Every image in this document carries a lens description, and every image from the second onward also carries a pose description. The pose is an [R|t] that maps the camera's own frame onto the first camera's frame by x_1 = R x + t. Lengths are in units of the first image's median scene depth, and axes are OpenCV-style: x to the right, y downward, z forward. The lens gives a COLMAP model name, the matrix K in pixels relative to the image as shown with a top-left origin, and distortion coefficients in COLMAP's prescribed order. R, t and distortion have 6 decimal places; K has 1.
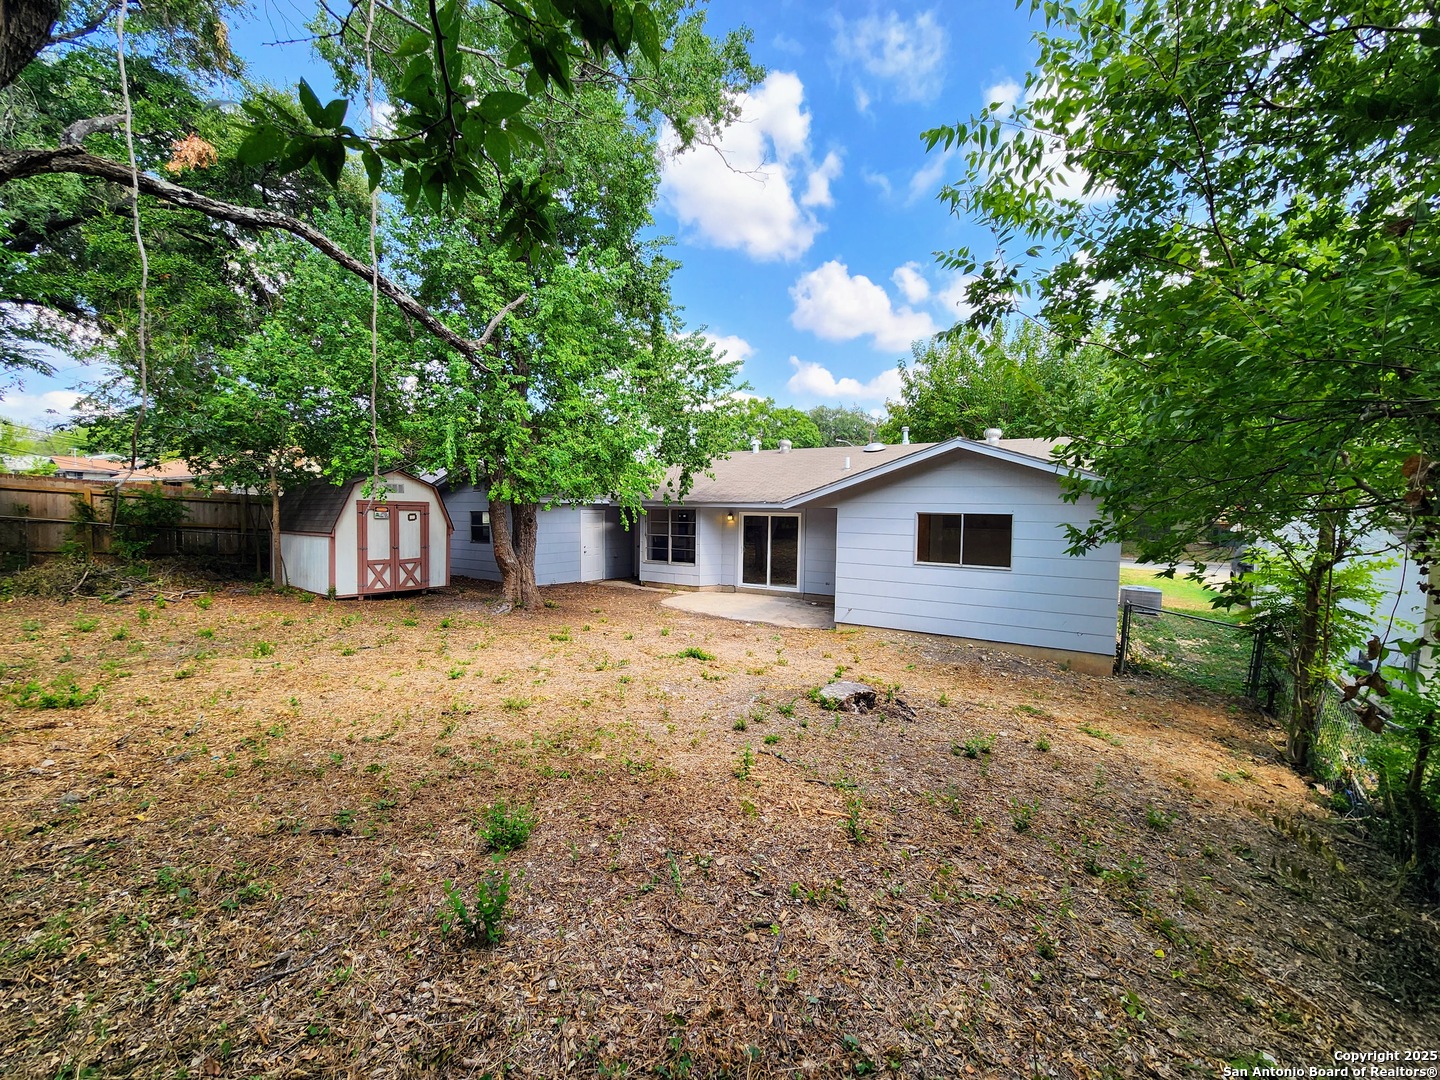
lens RADIAL K [[585.1, 0, 711.7], [0, 585.1, 534.0], [0, 0, 1]] dist [0.000815, -0.003432]
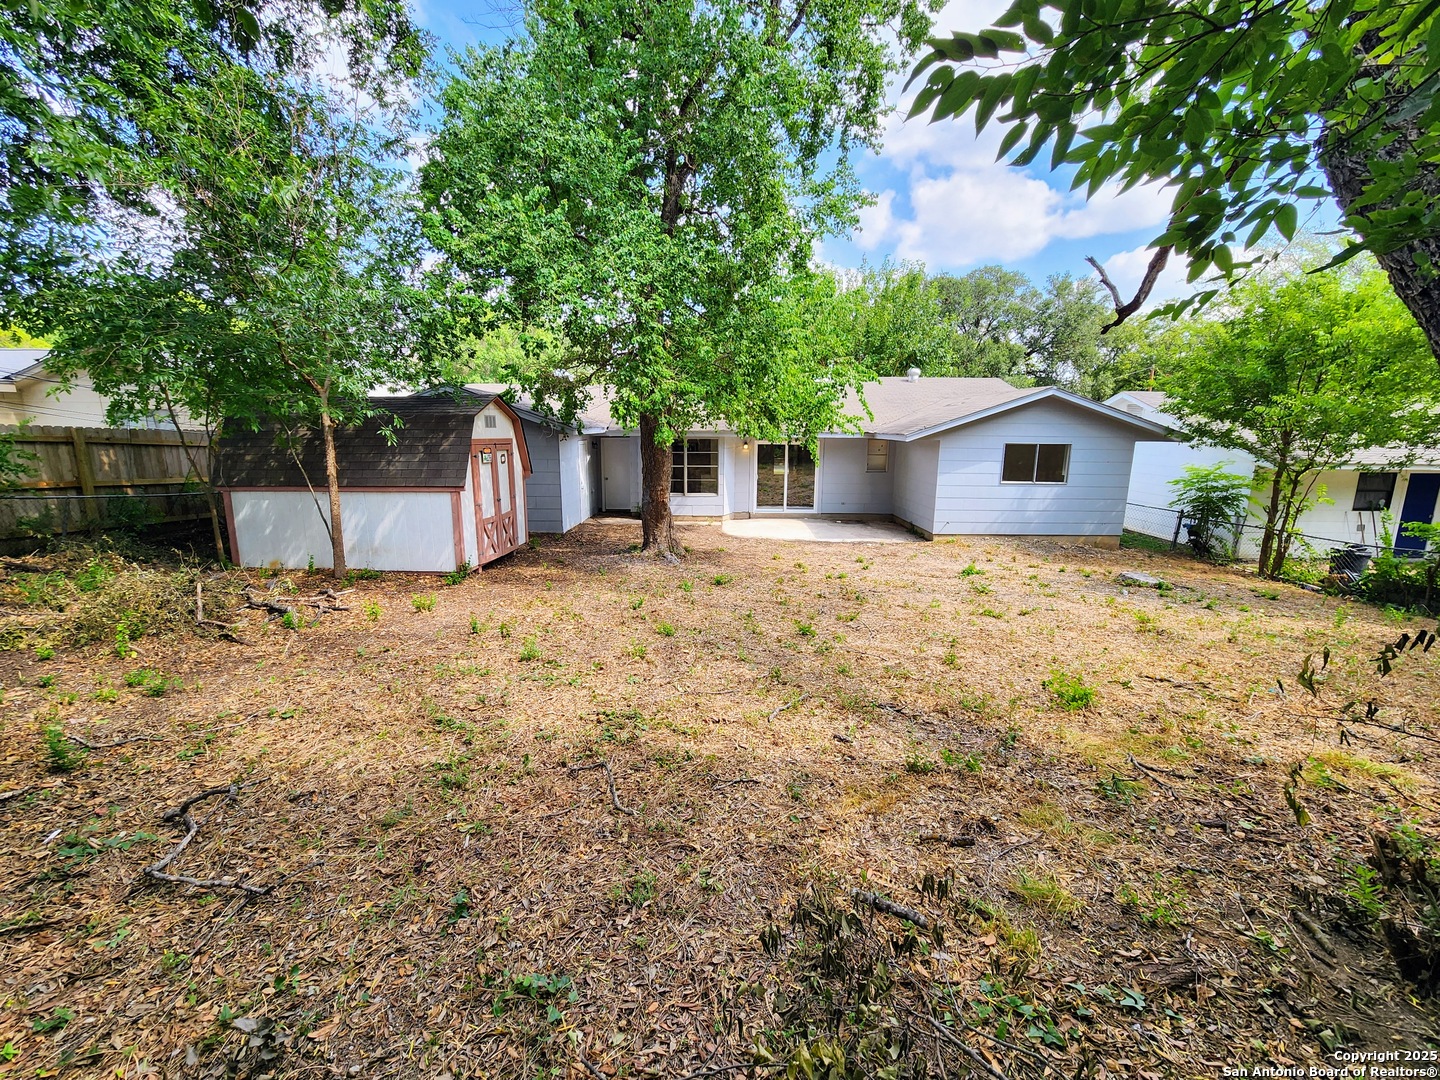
lens RADIAL K [[585.1, 0, 711.7], [0, 585.1, 534.0], [0, 0, 1]] dist [0.000815, -0.003432]
pose [[0.836798, -0.105891, 0.537175, -0.694060], [0.026682, 0.987841, 0.153164, -0.041529], [-0.546862, -0.113834, 0.829448, 0.197660]]
